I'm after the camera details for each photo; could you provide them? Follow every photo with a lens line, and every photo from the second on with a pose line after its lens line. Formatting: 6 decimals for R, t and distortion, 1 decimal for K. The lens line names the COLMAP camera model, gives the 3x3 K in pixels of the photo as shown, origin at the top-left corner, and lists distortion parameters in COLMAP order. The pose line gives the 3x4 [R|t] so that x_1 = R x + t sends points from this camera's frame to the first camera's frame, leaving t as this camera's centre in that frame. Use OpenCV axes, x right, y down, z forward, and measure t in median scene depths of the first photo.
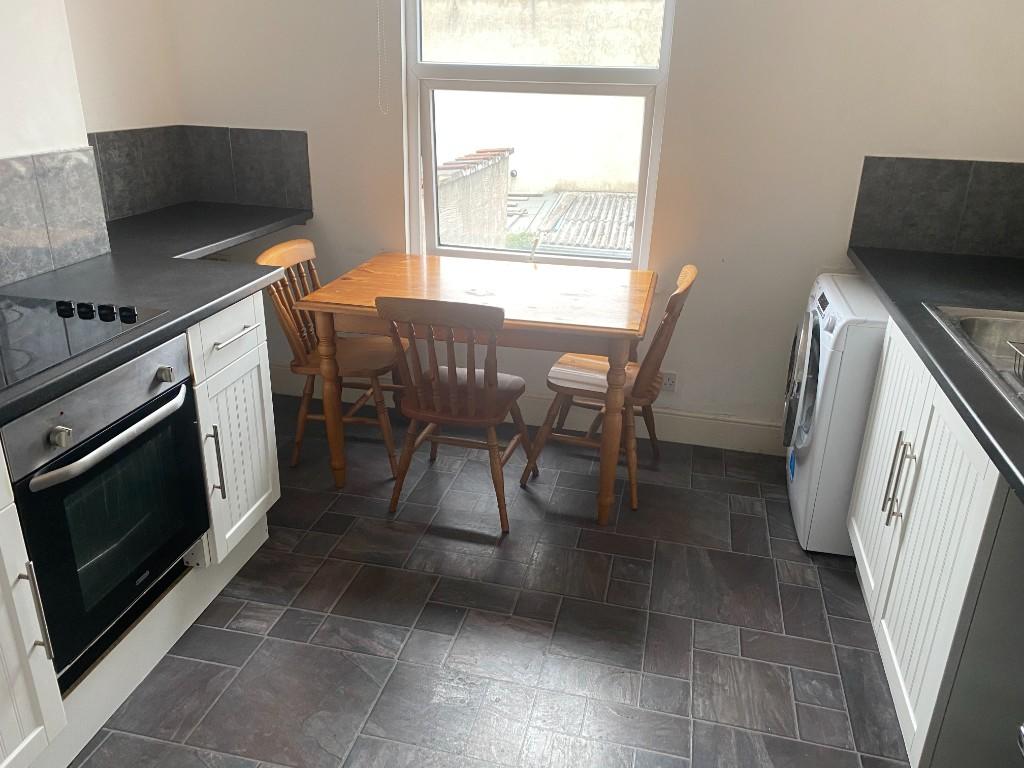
lens RADIAL K [[781.2, 0, 508.2], [0, 781.2, 383.0], [0, 0, 1]] dist [0.029766, -0.010895]
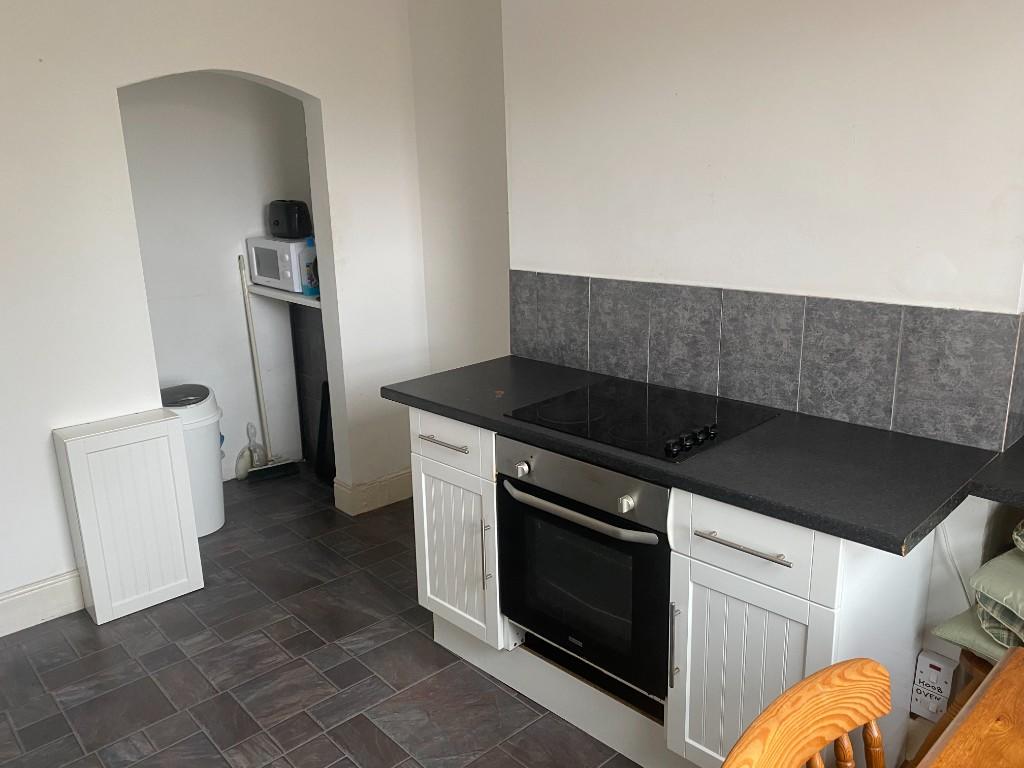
lens RADIAL K [[781.2, 0, 511.2], [0, 781.2, 380.5], [0, 0, 1]] dist [0.029766, -0.010895]
pose [[-0.564557, 0.201210, -0.800494, 0.364272], [-0.294625, 0.856818, 0.423155, -0.458499], [0.771020, 0.474740, -0.424441, 1.072182]]
